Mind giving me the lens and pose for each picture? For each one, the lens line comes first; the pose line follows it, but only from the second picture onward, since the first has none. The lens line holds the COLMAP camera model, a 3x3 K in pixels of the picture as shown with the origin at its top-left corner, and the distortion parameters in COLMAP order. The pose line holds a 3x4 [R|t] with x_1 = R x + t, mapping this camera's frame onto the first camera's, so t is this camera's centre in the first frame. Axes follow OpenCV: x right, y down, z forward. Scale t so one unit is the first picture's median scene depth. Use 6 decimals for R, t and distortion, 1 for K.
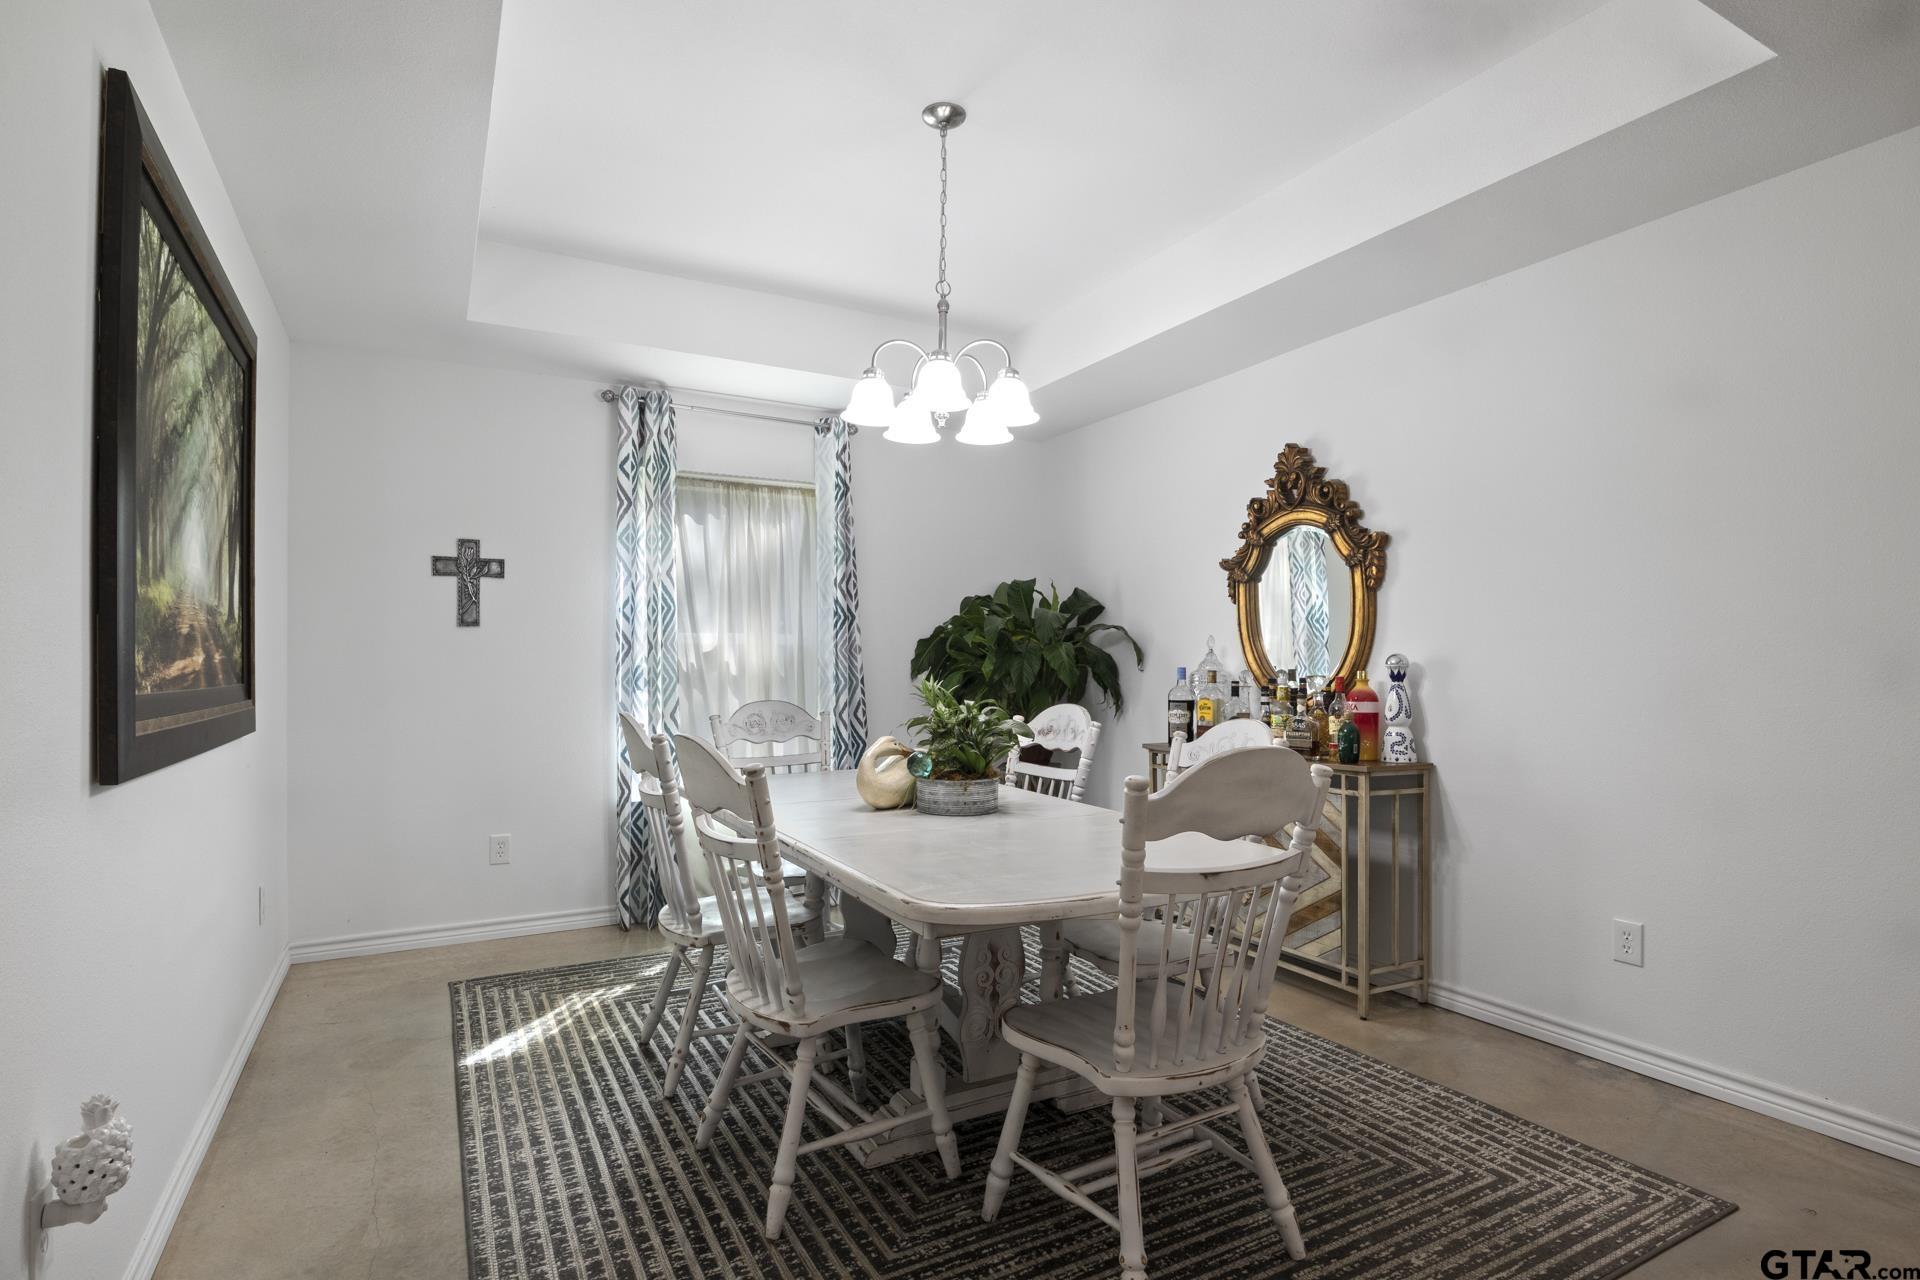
lens RADIAL K [[972.6, 0, 972.2], [0, 972.6, 652.4], [0, 0, 1]] dist [-0.000556, 0.000980]
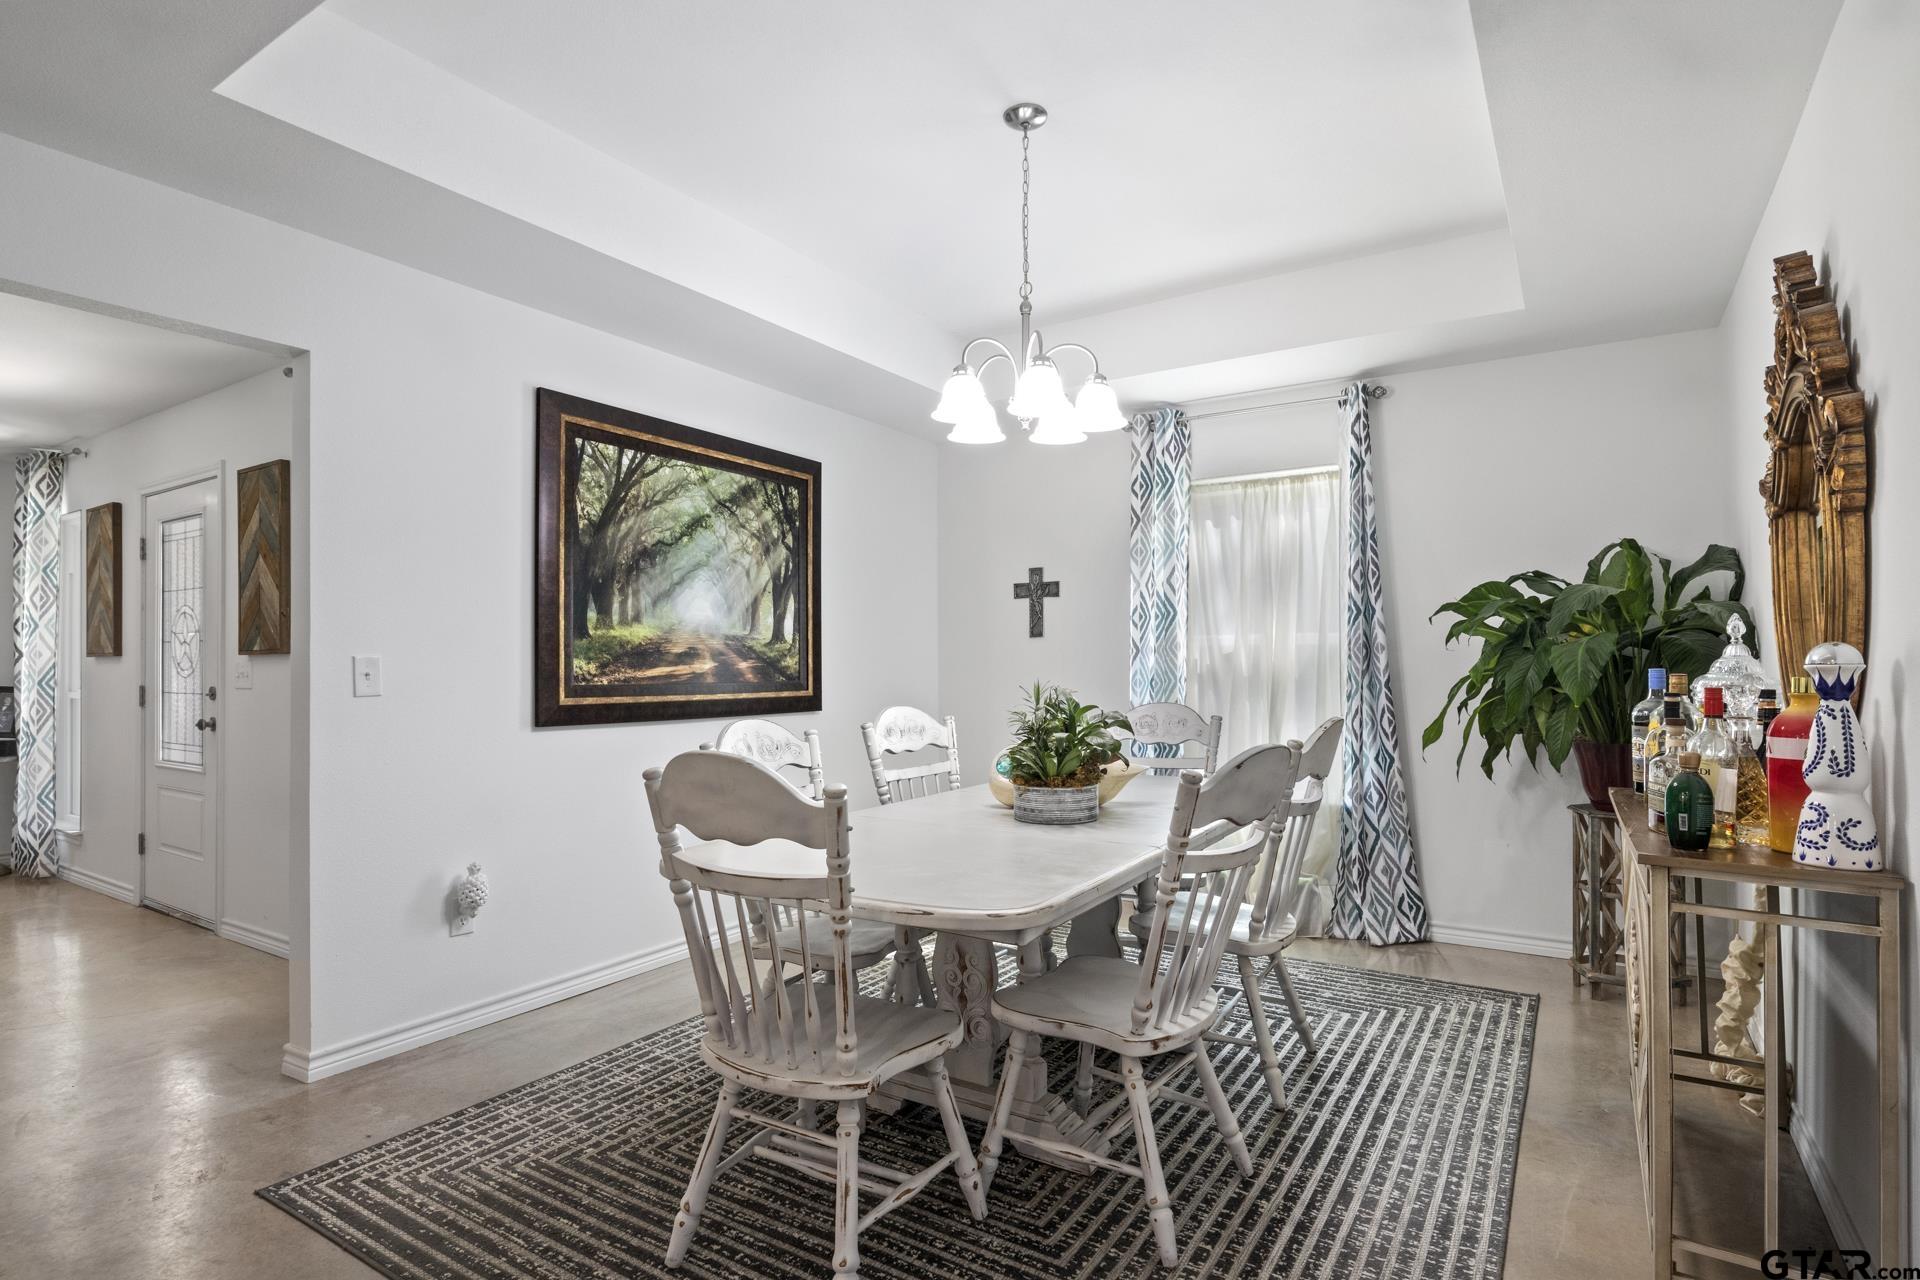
lens RADIAL K [[972.6, 0, 950.3], [0, 972.6, 654.3], [0, 0, 1]] dist [-0.000556, 0.000980]
pose [[0.469785, -0.013573, -0.882676, 0.560312], [0.016100, 0.999847, -0.006806, 0.002506], [0.882634, -0.011013, 0.469932, 0.320113]]
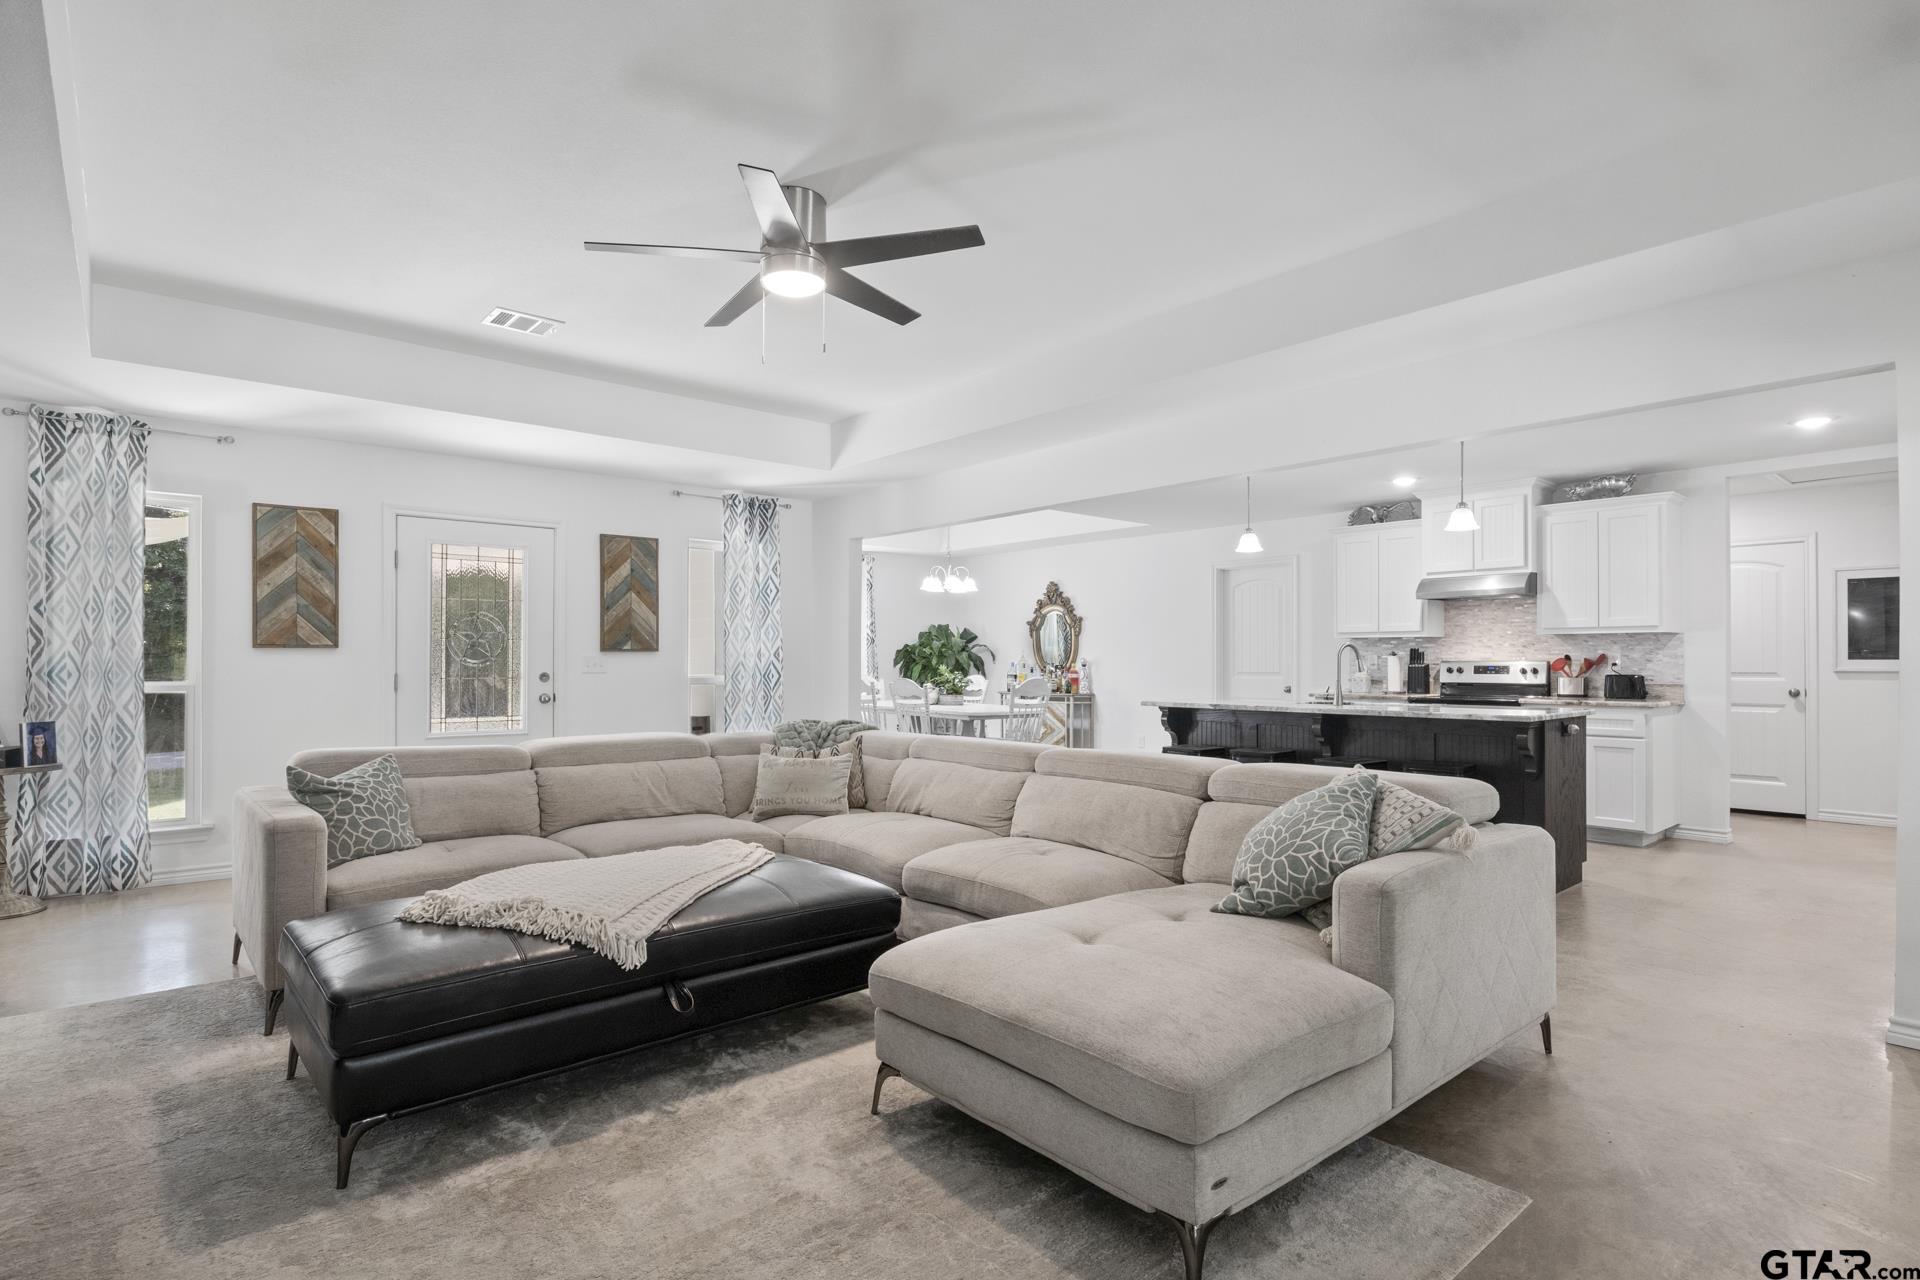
lens RADIAL K [[972.6, 0, 953.4], [0, 972.6, 652.4], [0, 0, 1]] dist [-0.000556, 0.000980]
pose [[0.982742, 0.003819, 0.184943, -0.441011], [-0.004245, 0.999989, 0.001904, -0.016358], [-0.184934, -0.002656, 0.982747, -1.606308]]
